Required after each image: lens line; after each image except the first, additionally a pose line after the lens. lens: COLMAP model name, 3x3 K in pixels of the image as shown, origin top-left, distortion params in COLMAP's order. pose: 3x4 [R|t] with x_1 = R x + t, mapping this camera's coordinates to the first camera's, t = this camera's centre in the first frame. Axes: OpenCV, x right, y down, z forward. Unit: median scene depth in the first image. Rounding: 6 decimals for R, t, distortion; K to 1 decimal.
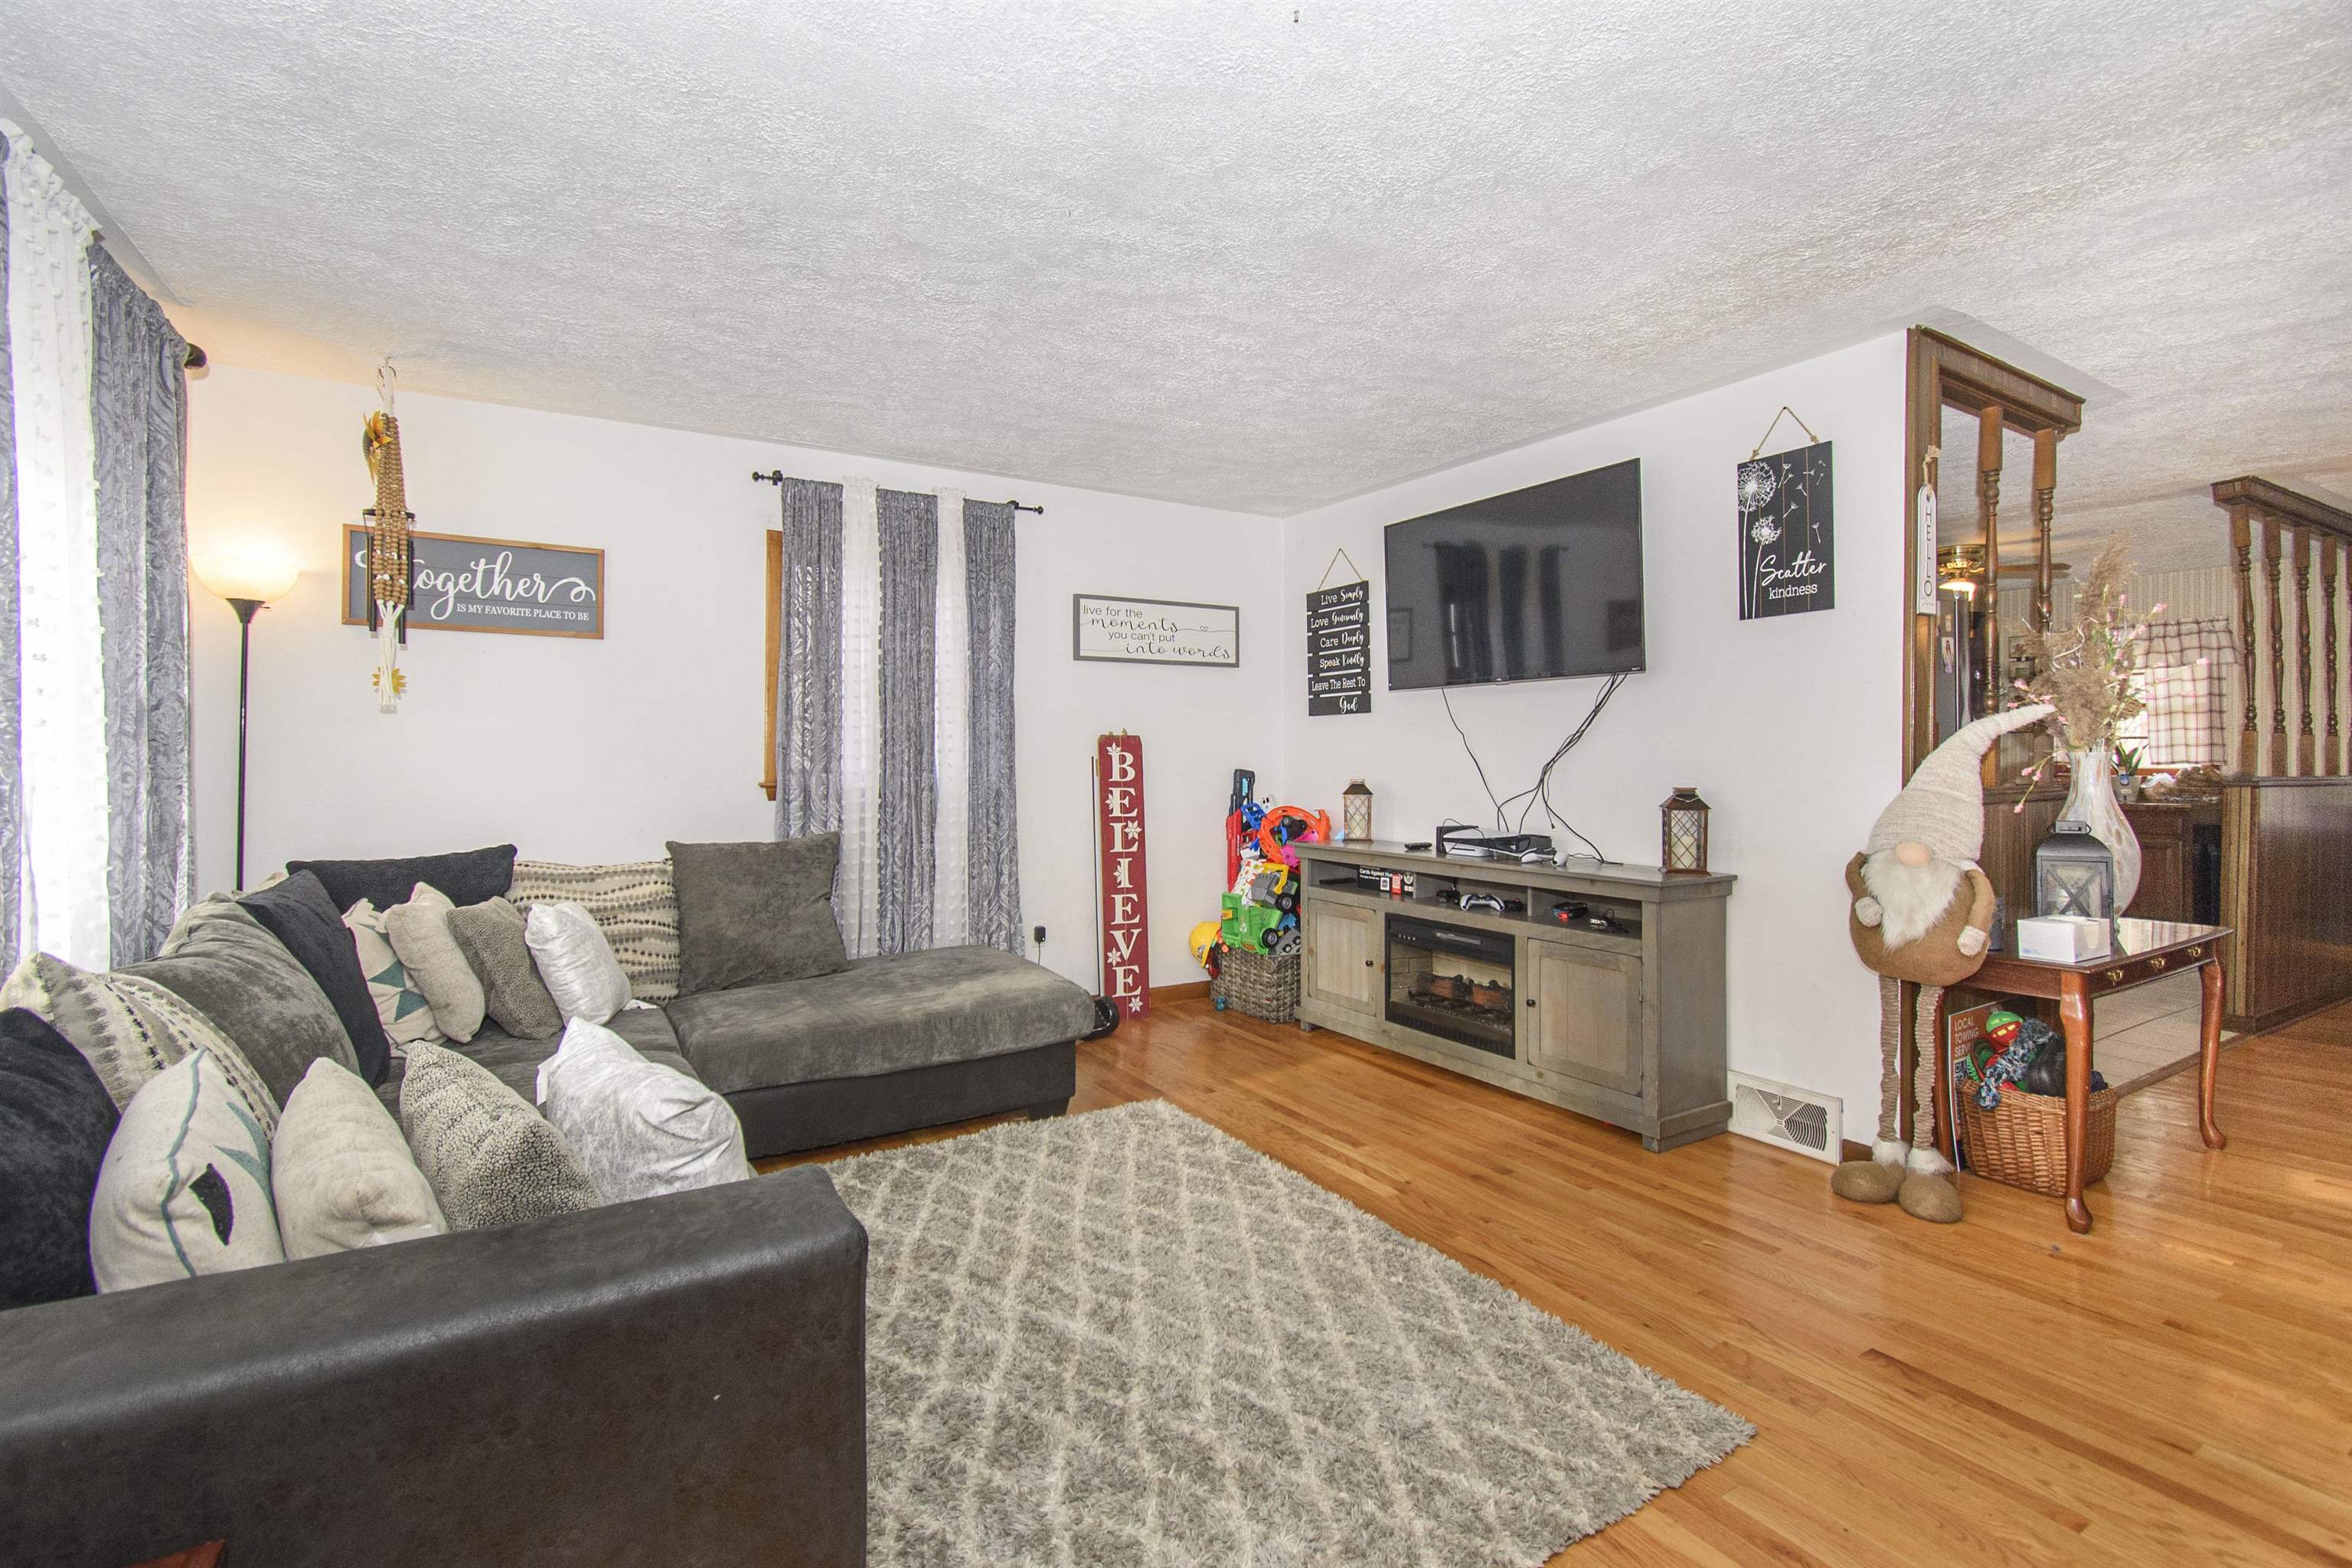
lens RADIAL K [[1045.0, 0, 1175.3], [0, 1045.0, 763.7], [0, 0, 1]] dist [0.004169, -0.000650]
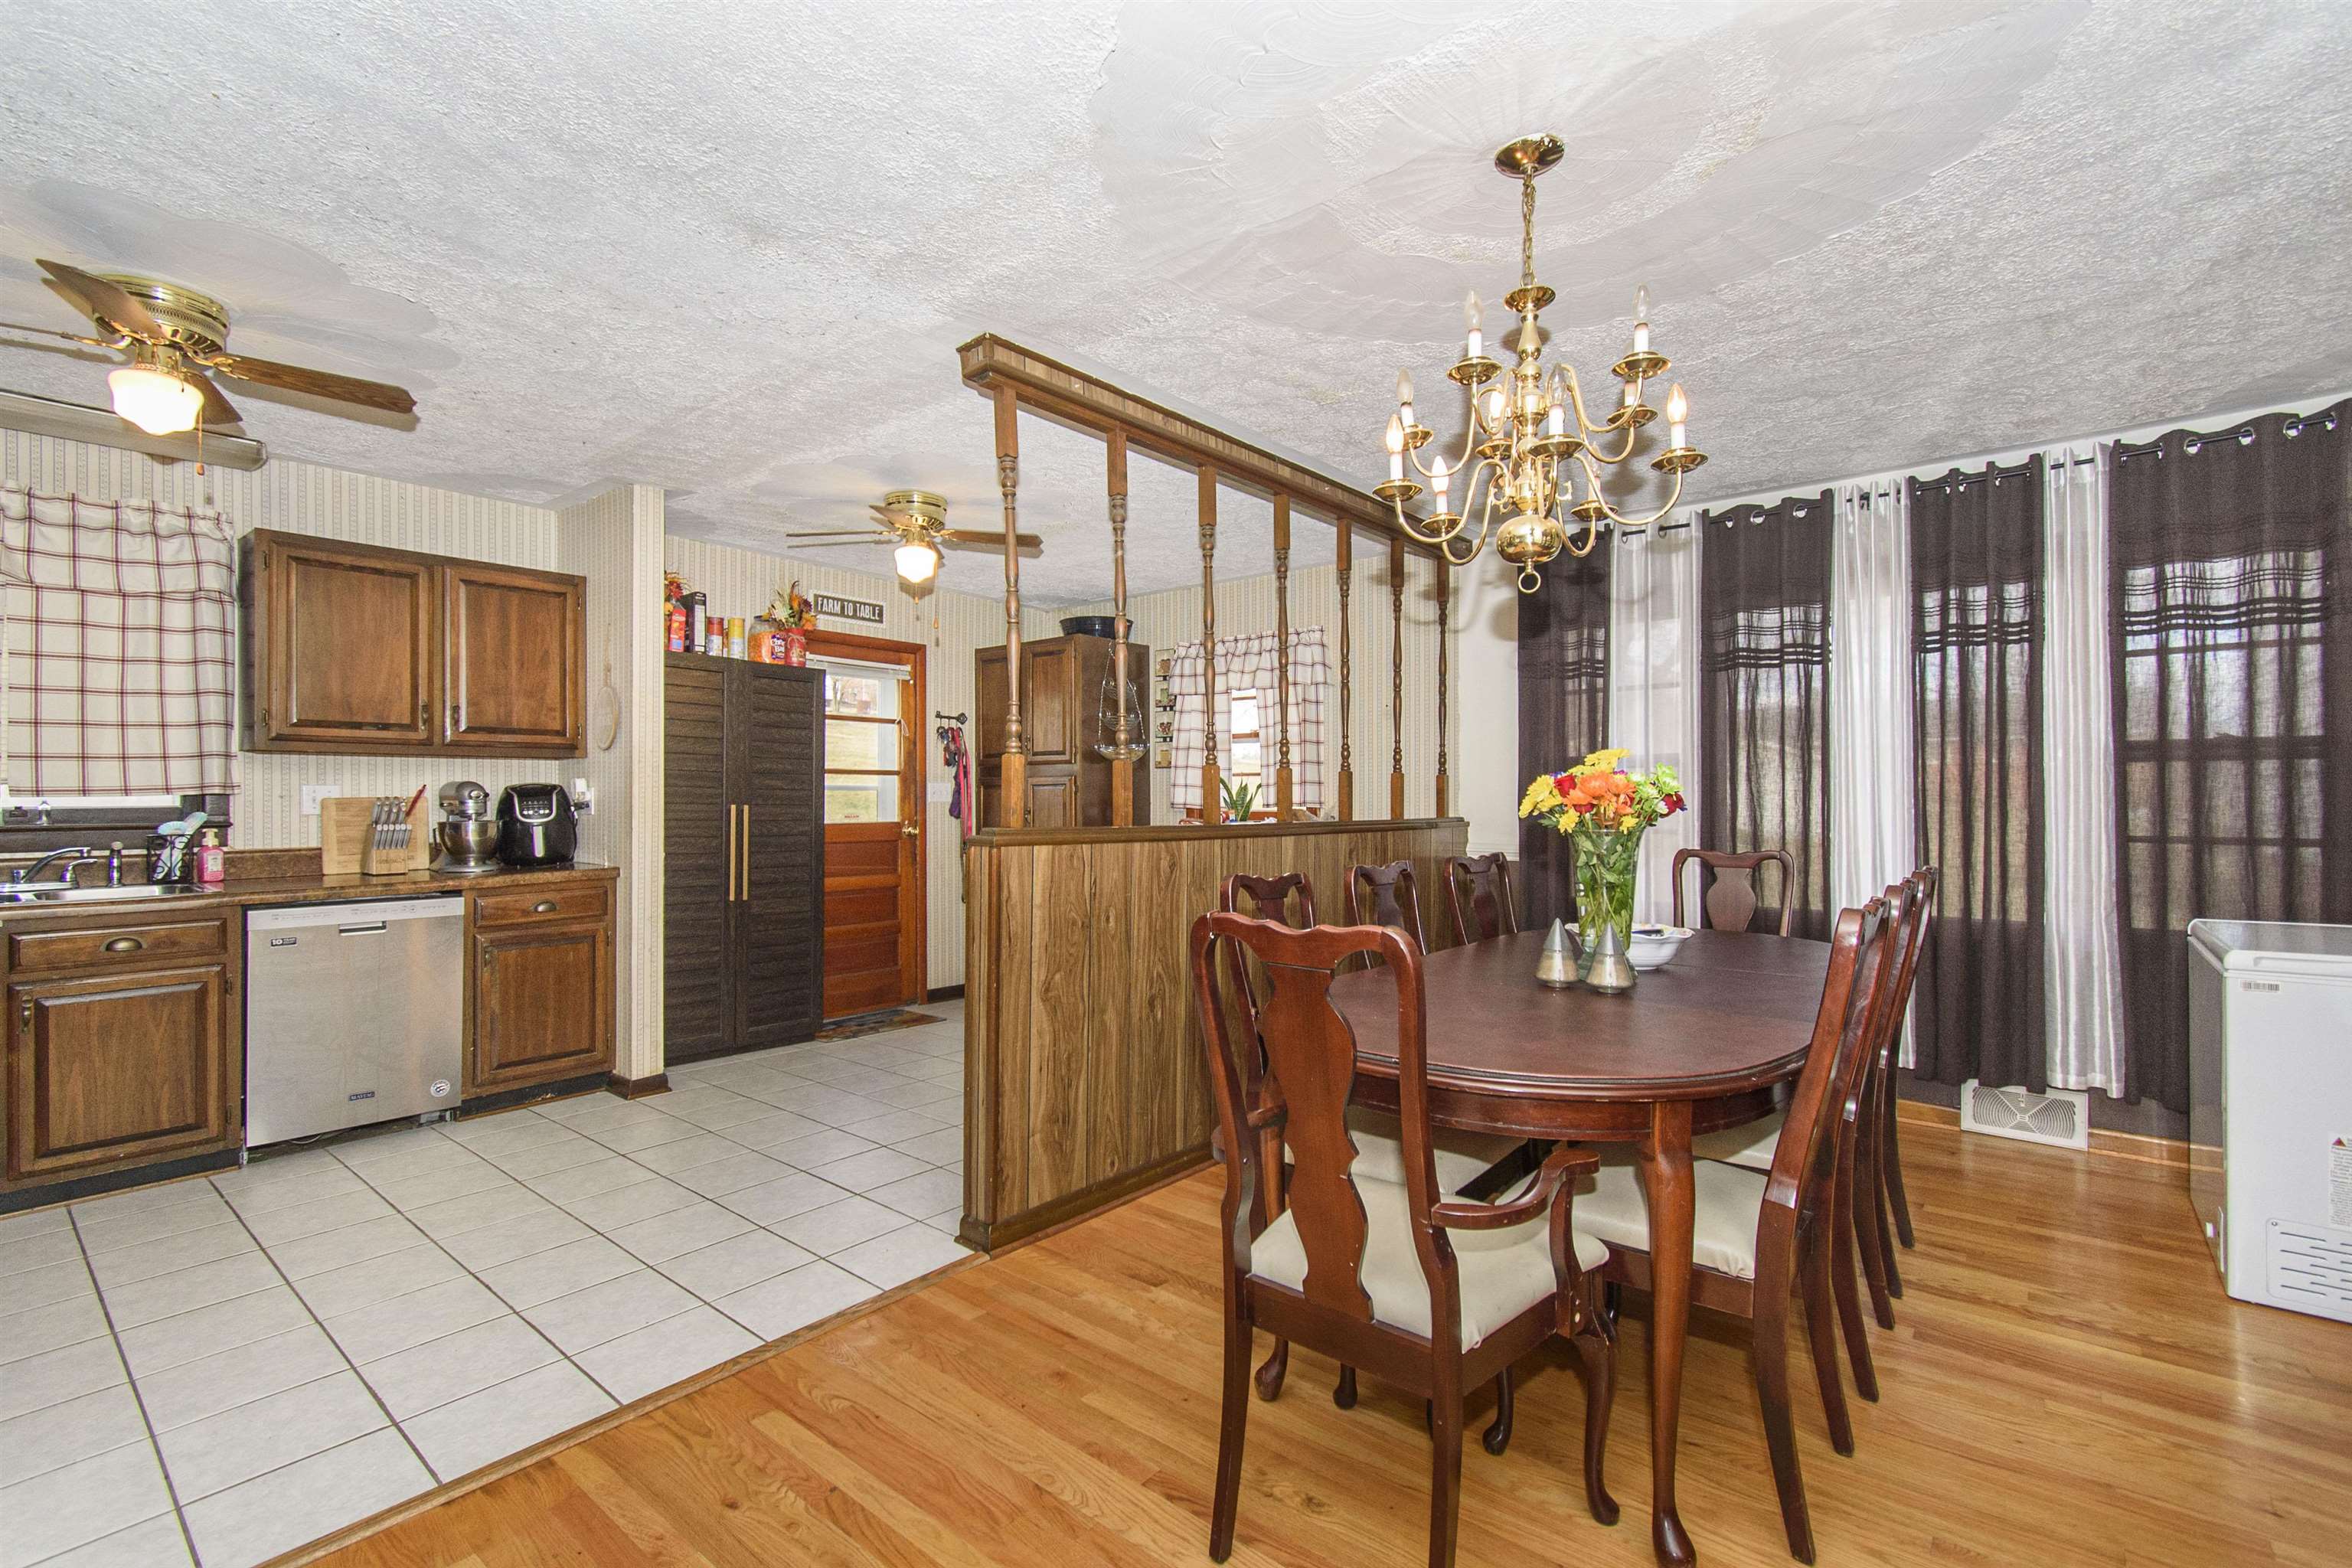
lens RADIAL K [[1045.0, 0, 1174.5], [0, 1045.0, 789.6], [0, 0, 1]] dist [0.004169, -0.000650]
pose [[0.954692, -0.005032, 0.297554, 1.286967], [0.009094, 0.999883, -0.012267, -0.000639], [-0.297458, 0.014417, 0.954626, 0.529656]]
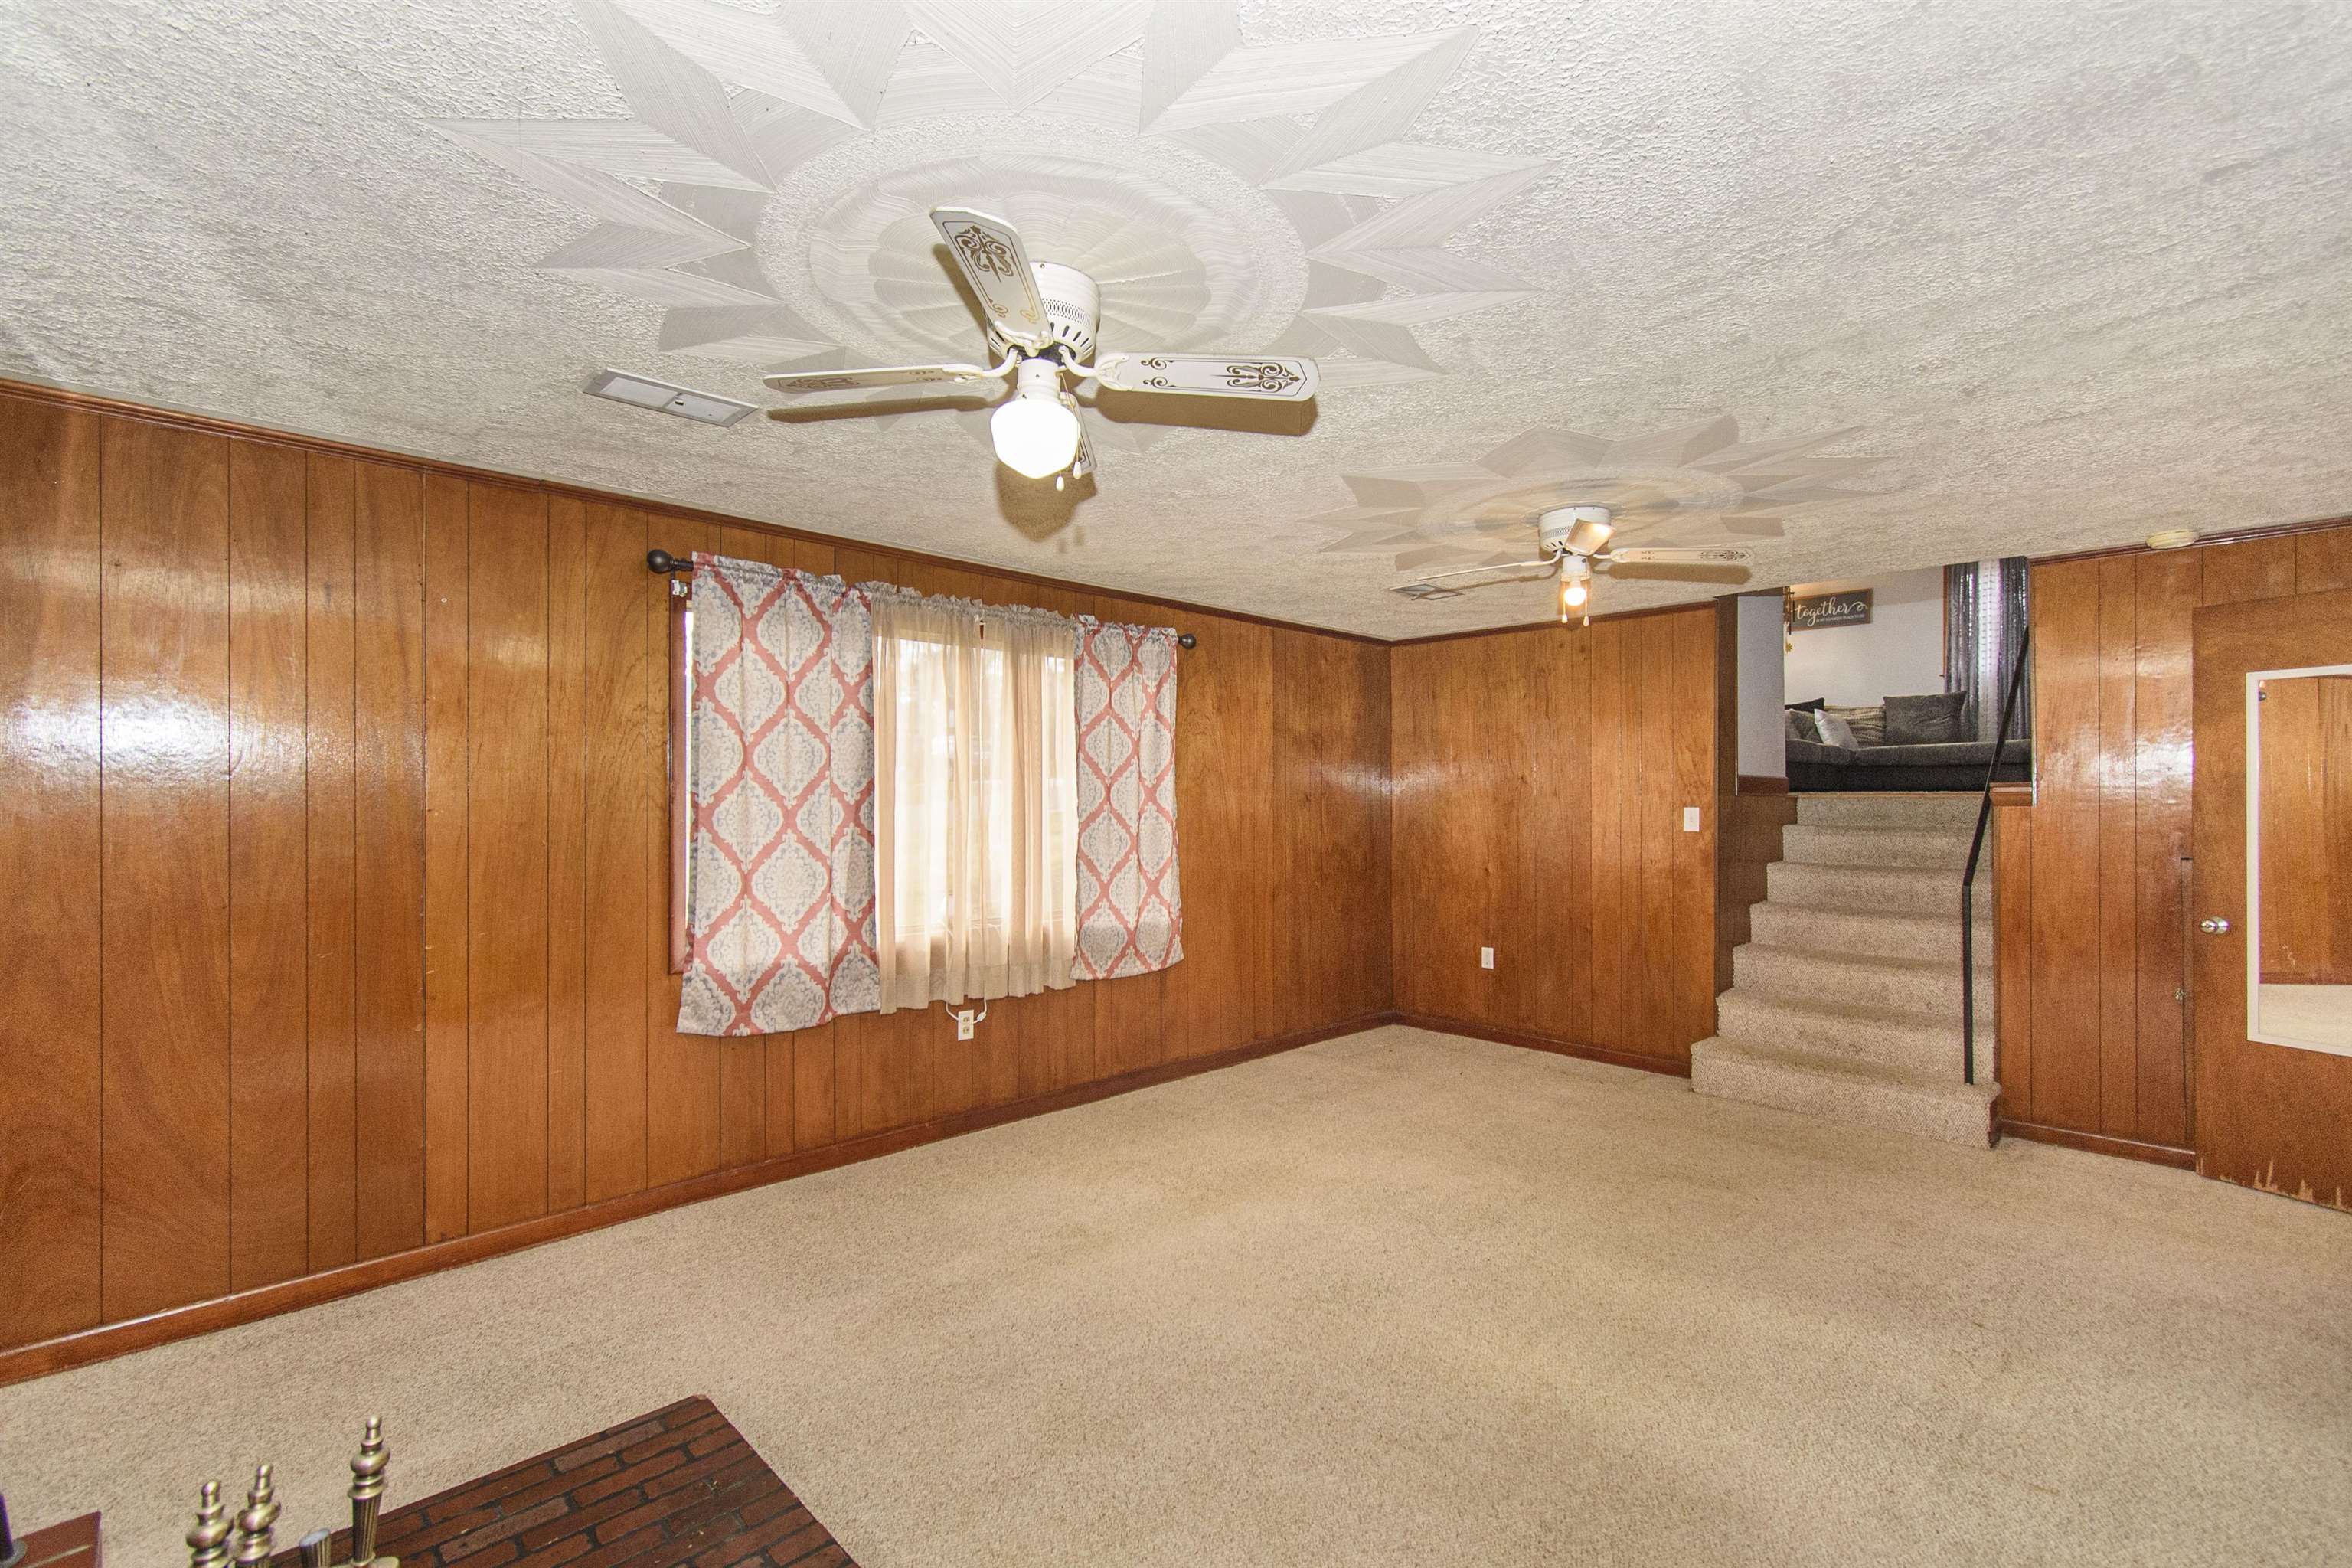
lens RADIAL K [[1045.0, 0, 1182.1], [0, 1045.0, 799.3], [0, 0, 1]] dist [0.004169, -0.000650]
pose [[0.206423, -0.005864, -0.978445, 1.781272], [-0.007738, 0.999941, -0.007625, 0.381073], [0.978432, 0.009145, 0.206365, -1.300066]]
